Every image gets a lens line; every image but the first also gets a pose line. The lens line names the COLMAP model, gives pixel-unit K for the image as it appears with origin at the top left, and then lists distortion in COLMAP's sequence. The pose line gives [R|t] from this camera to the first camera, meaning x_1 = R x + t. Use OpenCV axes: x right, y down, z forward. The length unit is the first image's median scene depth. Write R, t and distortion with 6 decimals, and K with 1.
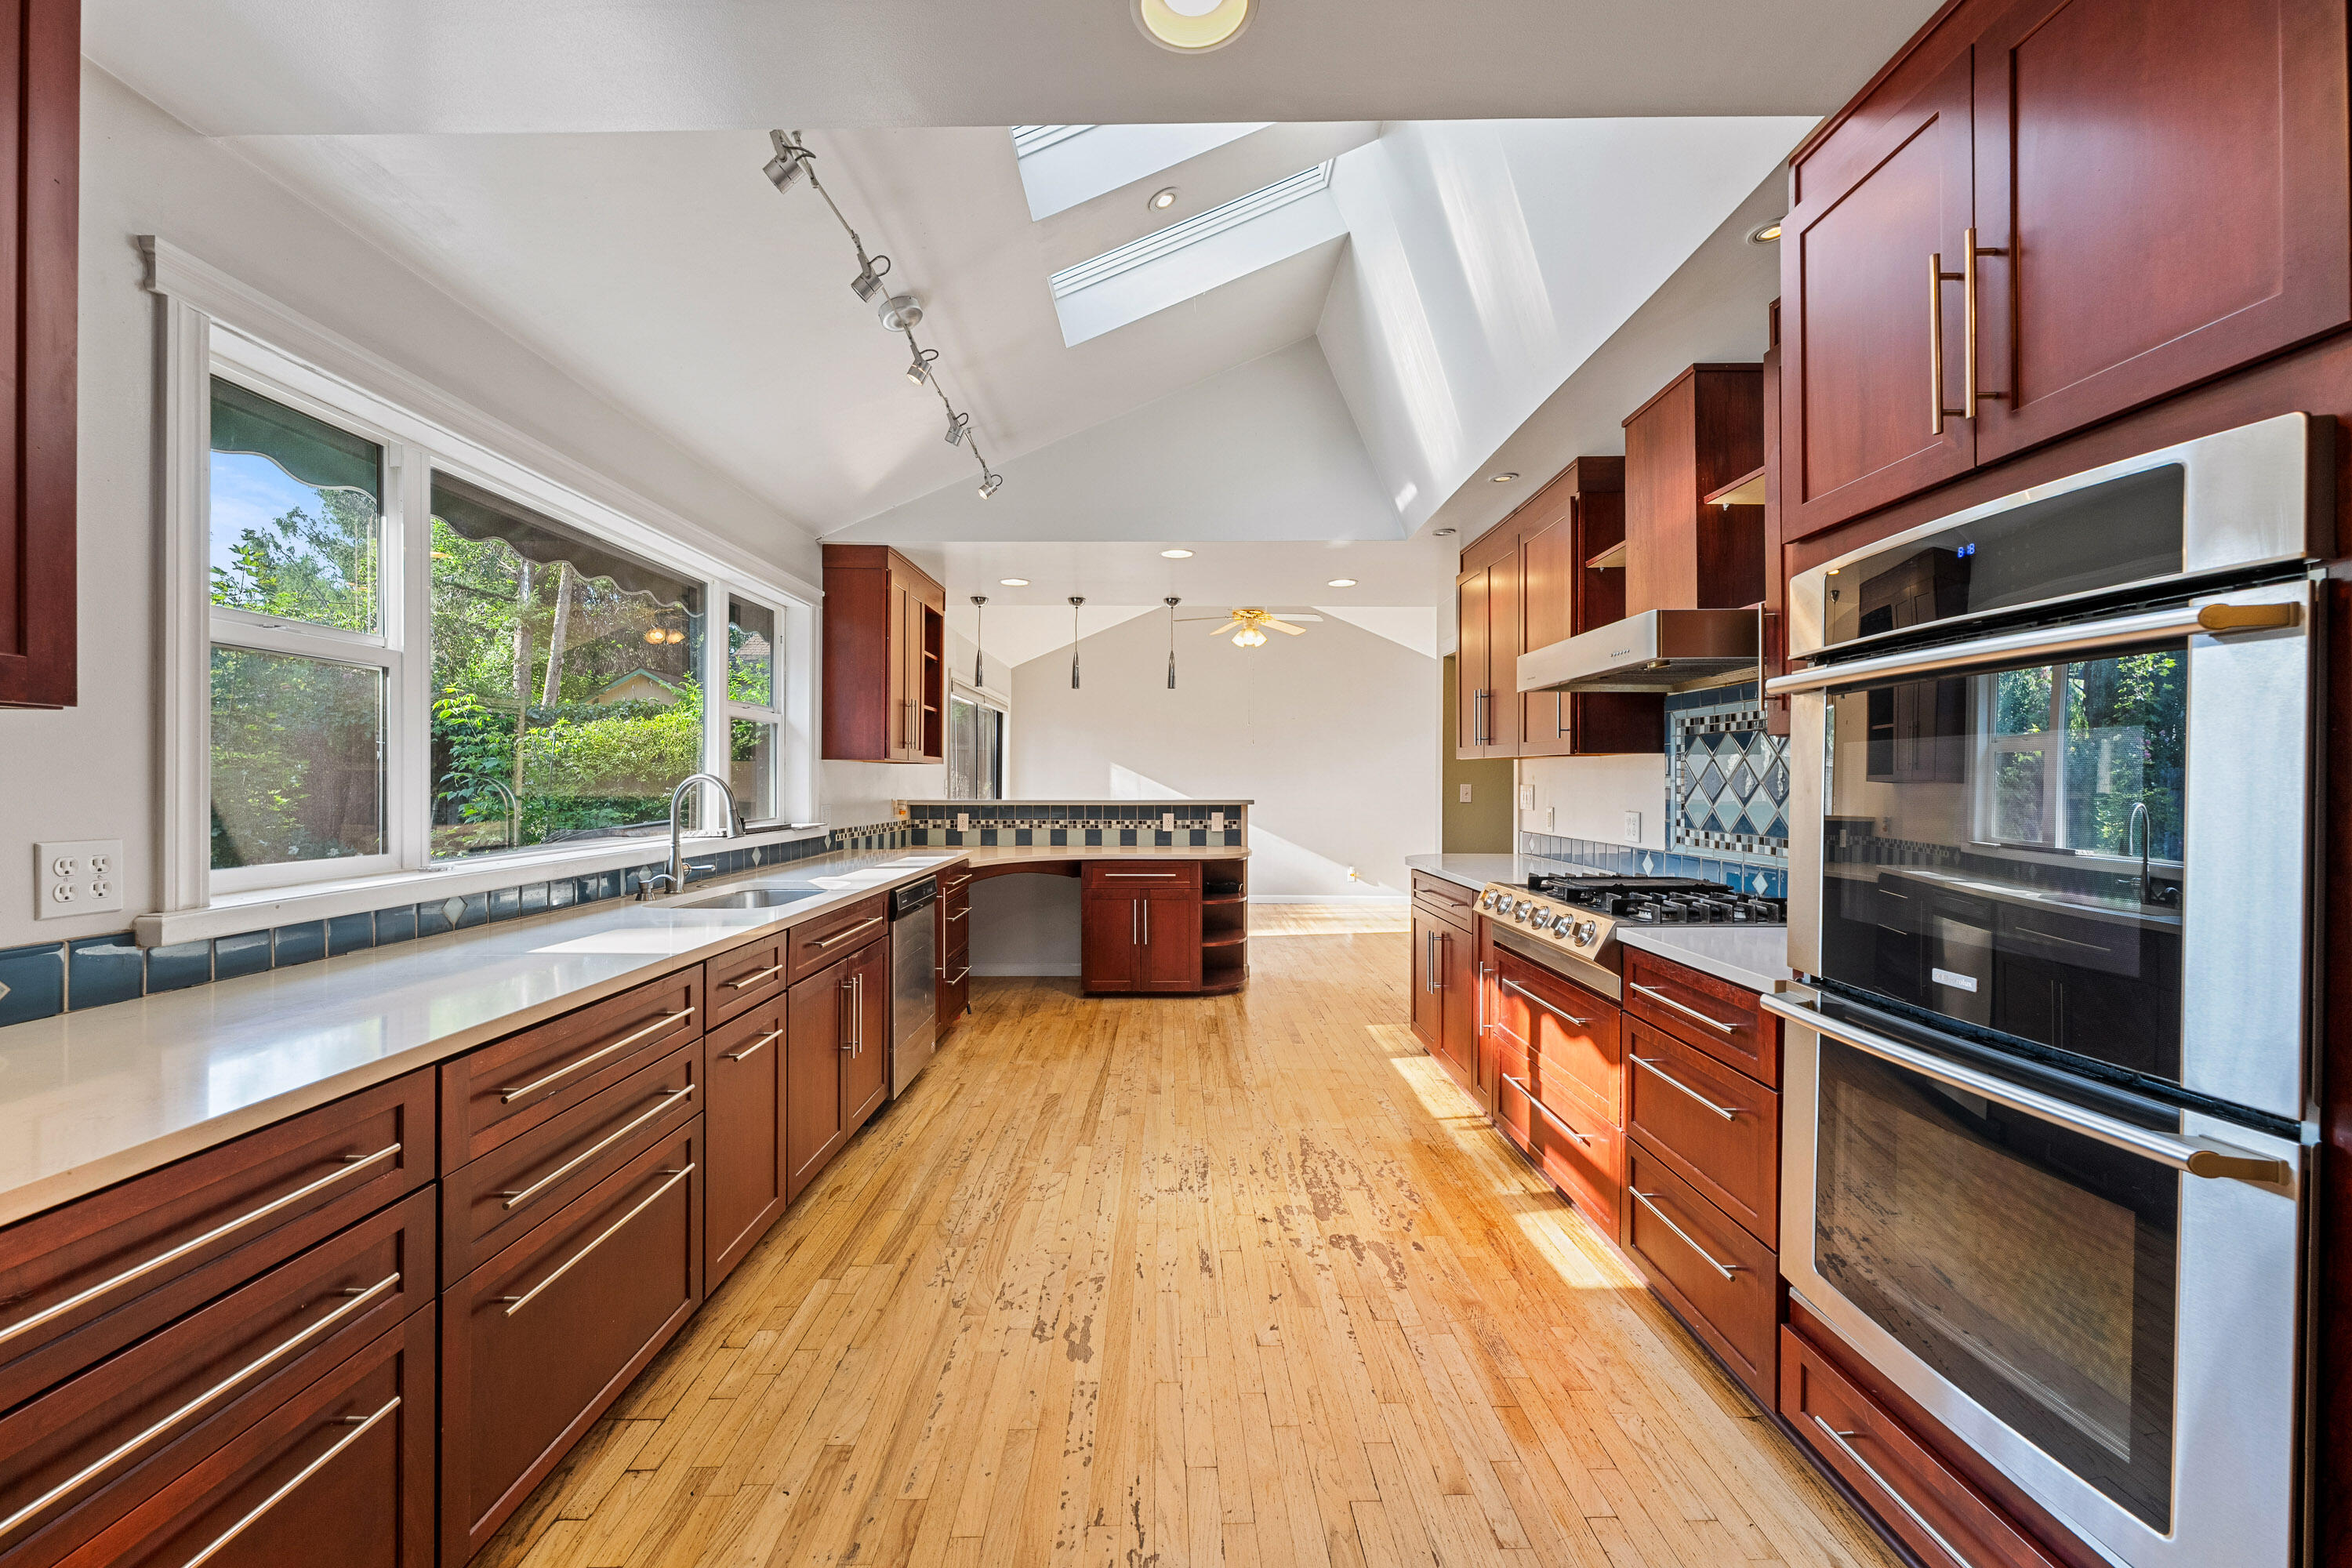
lens RADIAL K [[958.8, 0, 1175.8], [0, 958.8, 778.8], [0, 0, 1]] dist [0.000233, -0.000992]
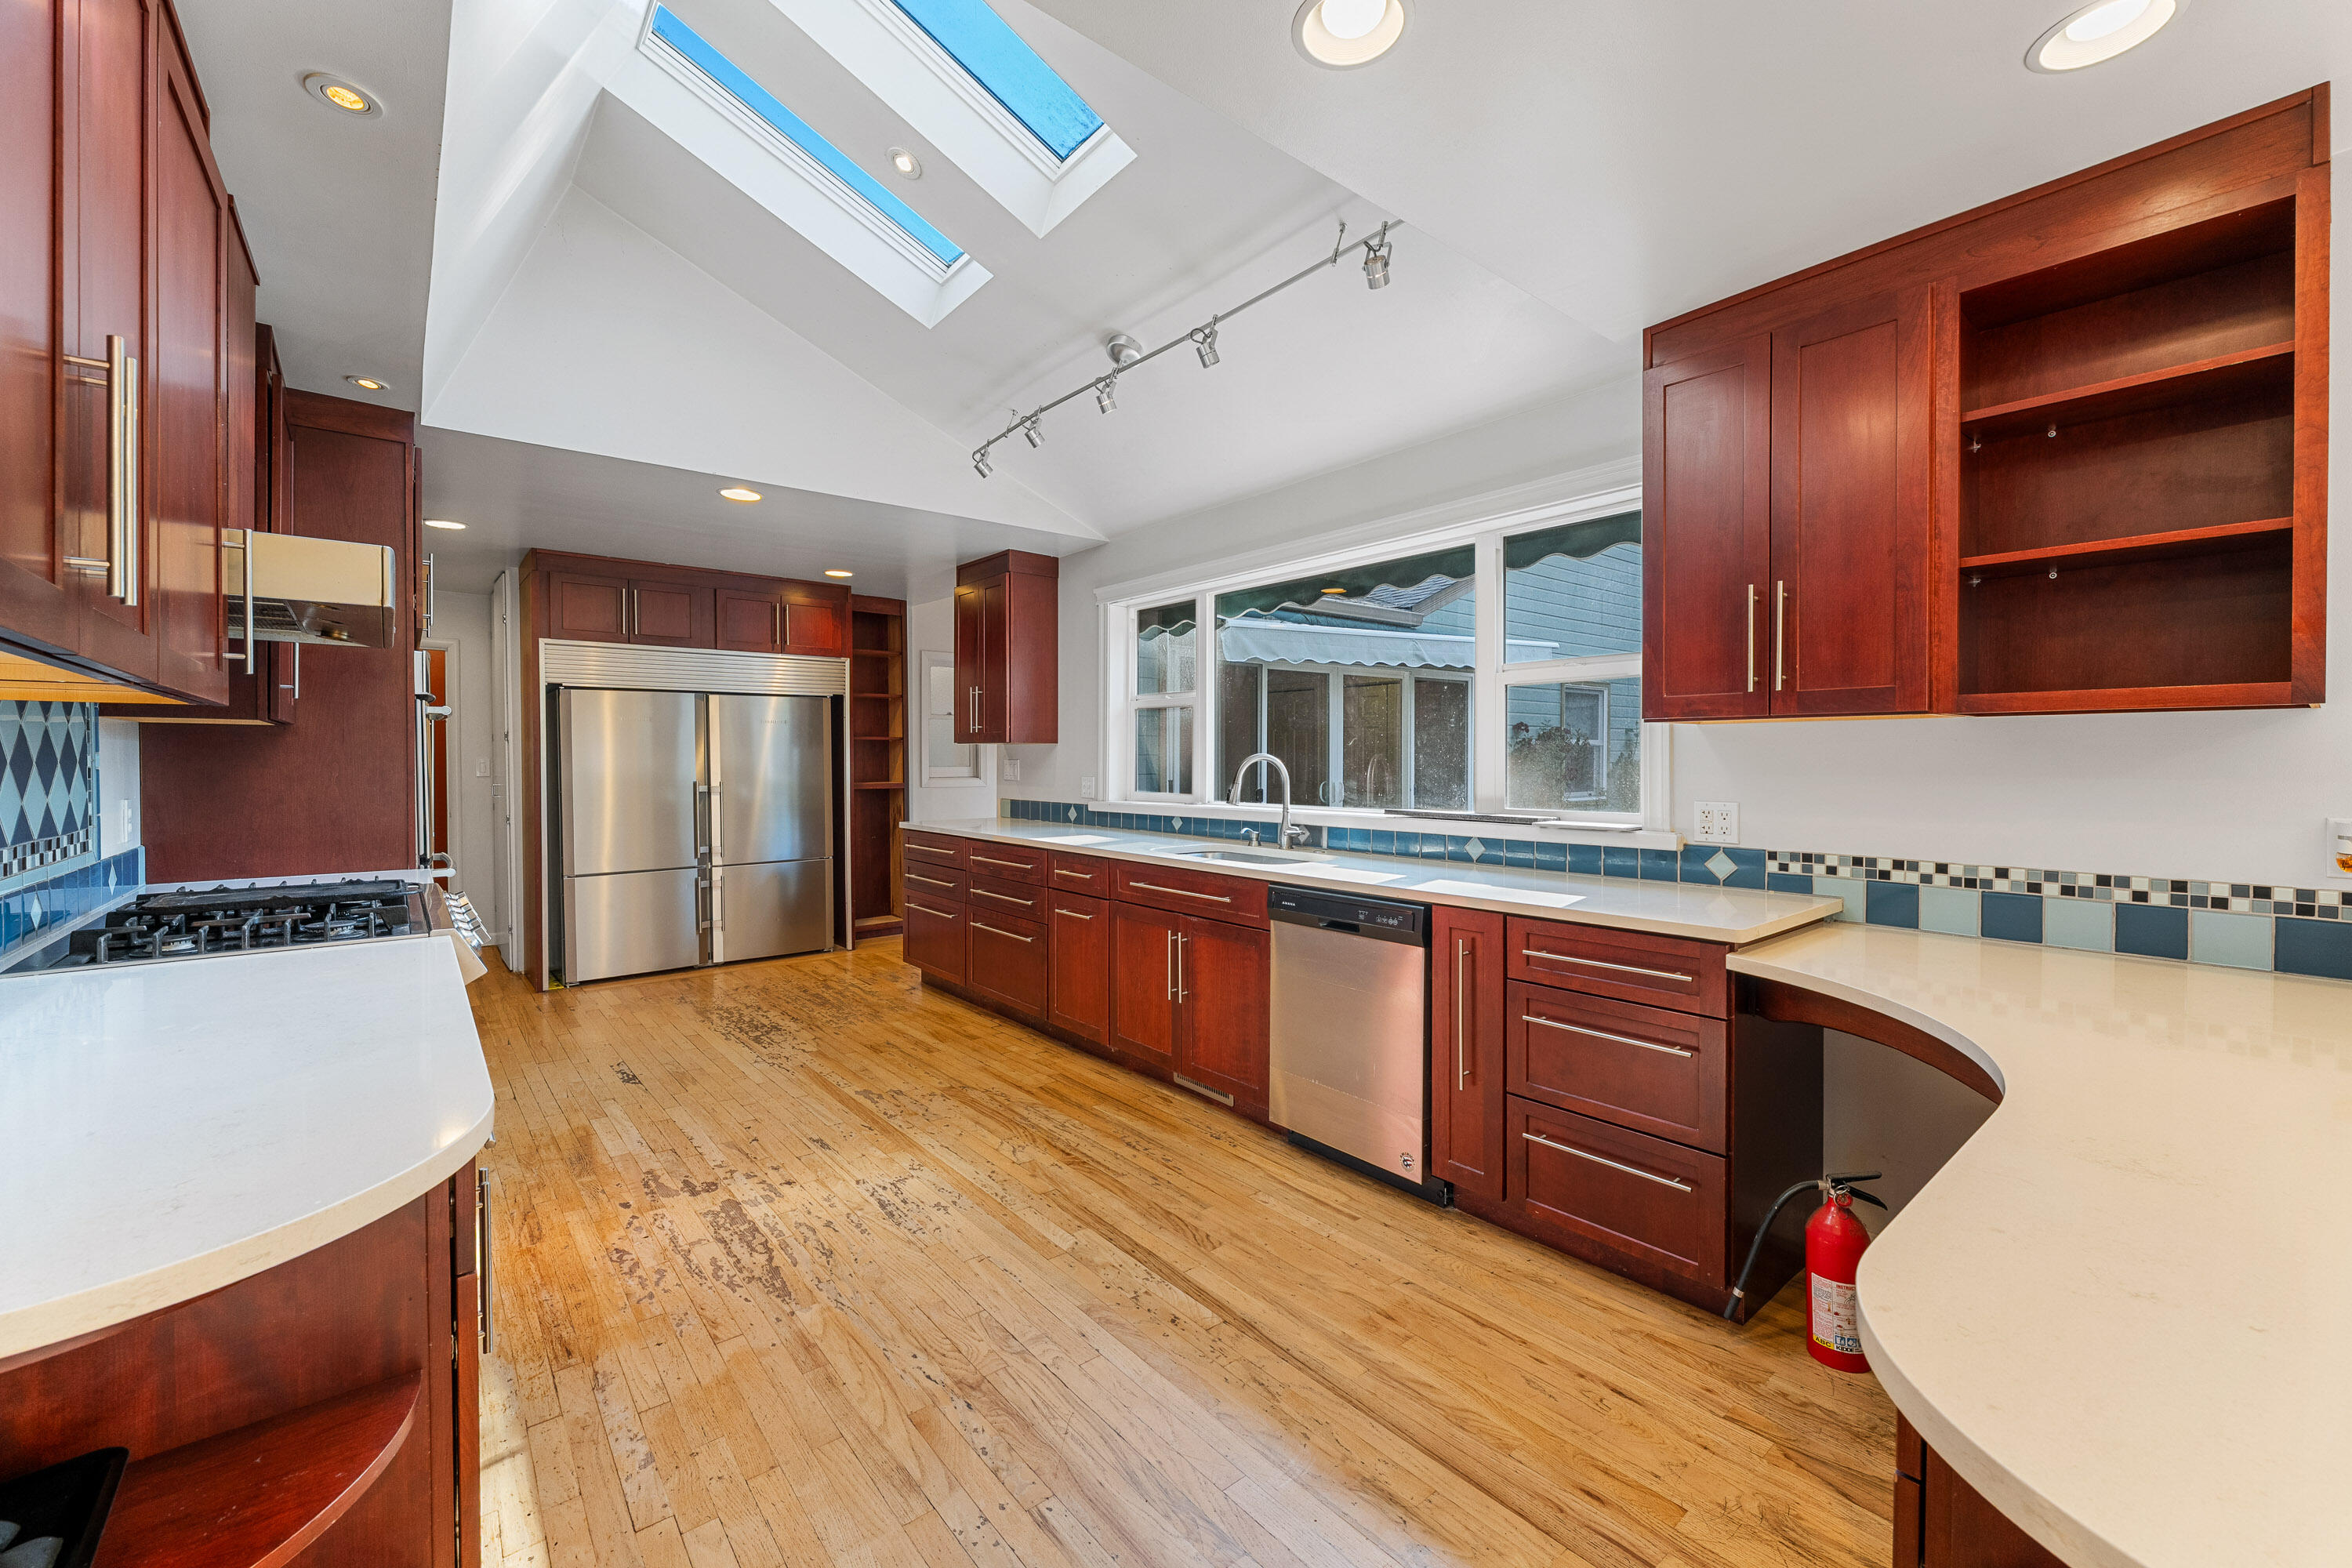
lens RADIAL K [[958.8, 0, 1165.3], [0, 958.8, 779.8], [0, 0, 1]] dist [0.000233, -0.000992]
pose [[-0.785780, 0.010604, -0.618415, 0.377876], [-0.001070, 0.999828, 0.018503, 0.006664], [0.618505, 0.015201, -0.785634, 1.906832]]
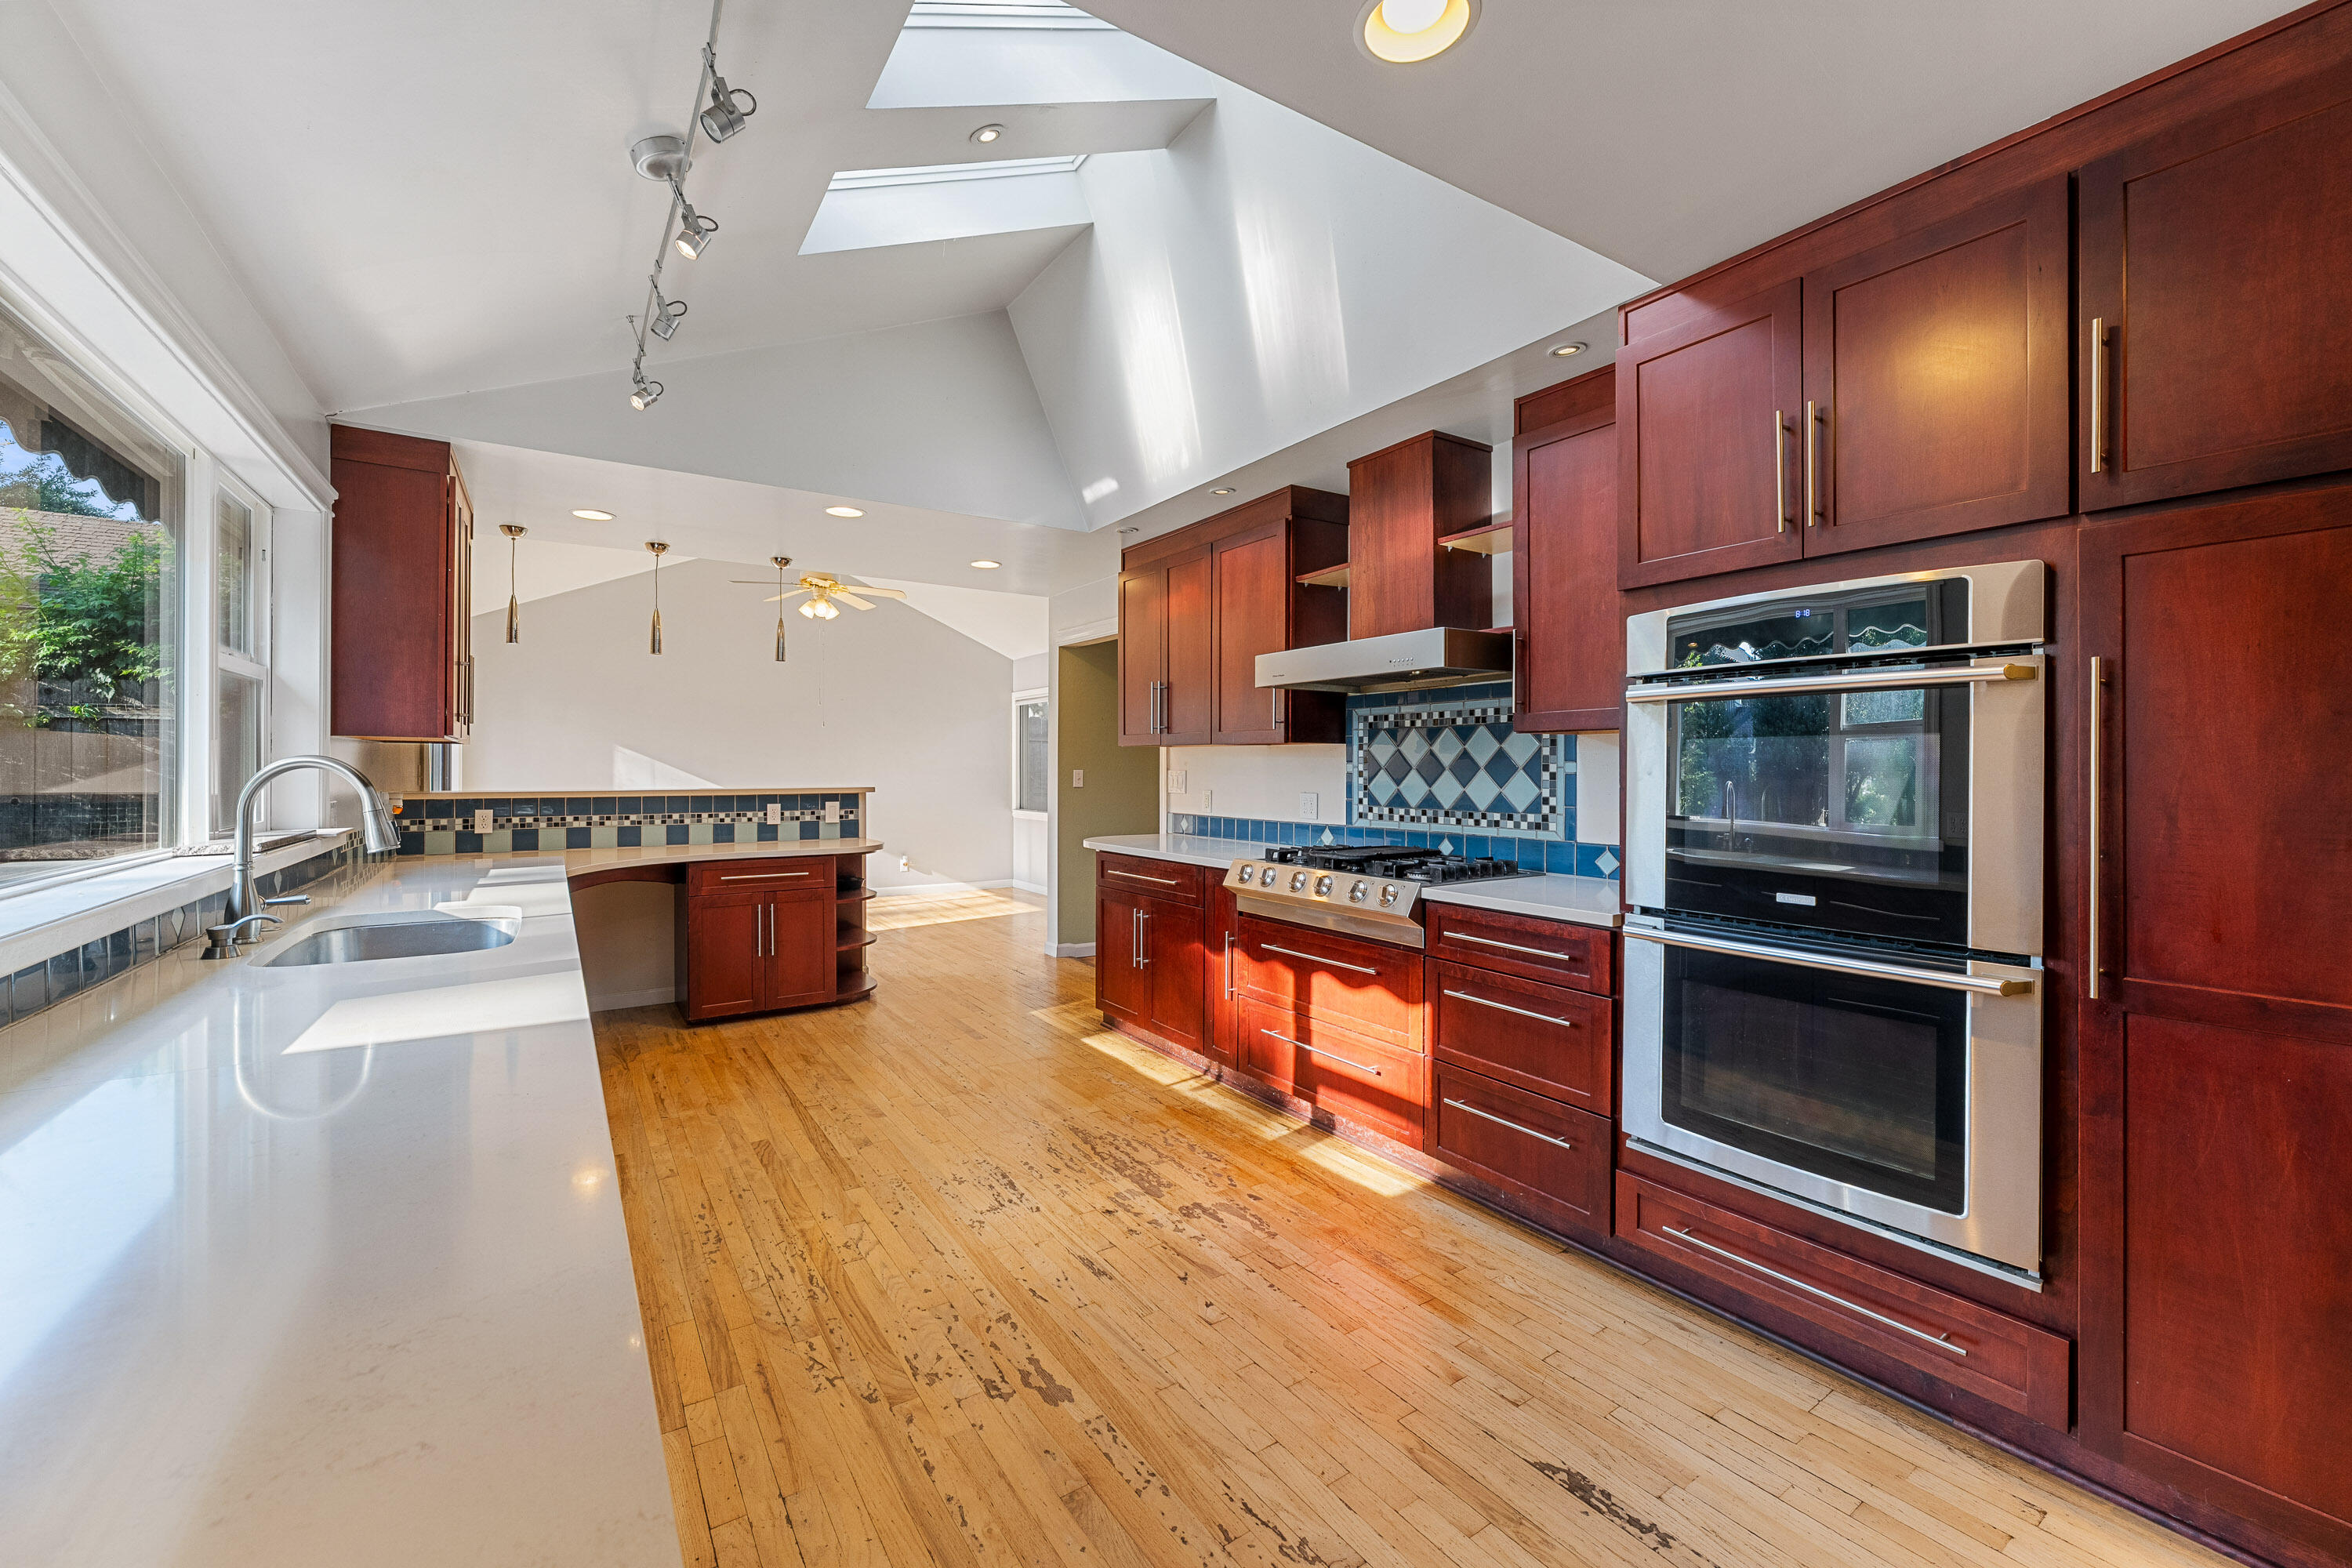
lens RADIAL K [[958.8, 0, 1194.0], [0, 958.8, 768.3], [0, 0, 1]] dist [0.000233, -0.000992]
pose [[0.831299, -0.000950, 0.555825, -0.355710], [-0.001313, 0.999992, 0.003673, 0.000132], [-0.555824, -0.003783, 0.831291, 0.123624]]
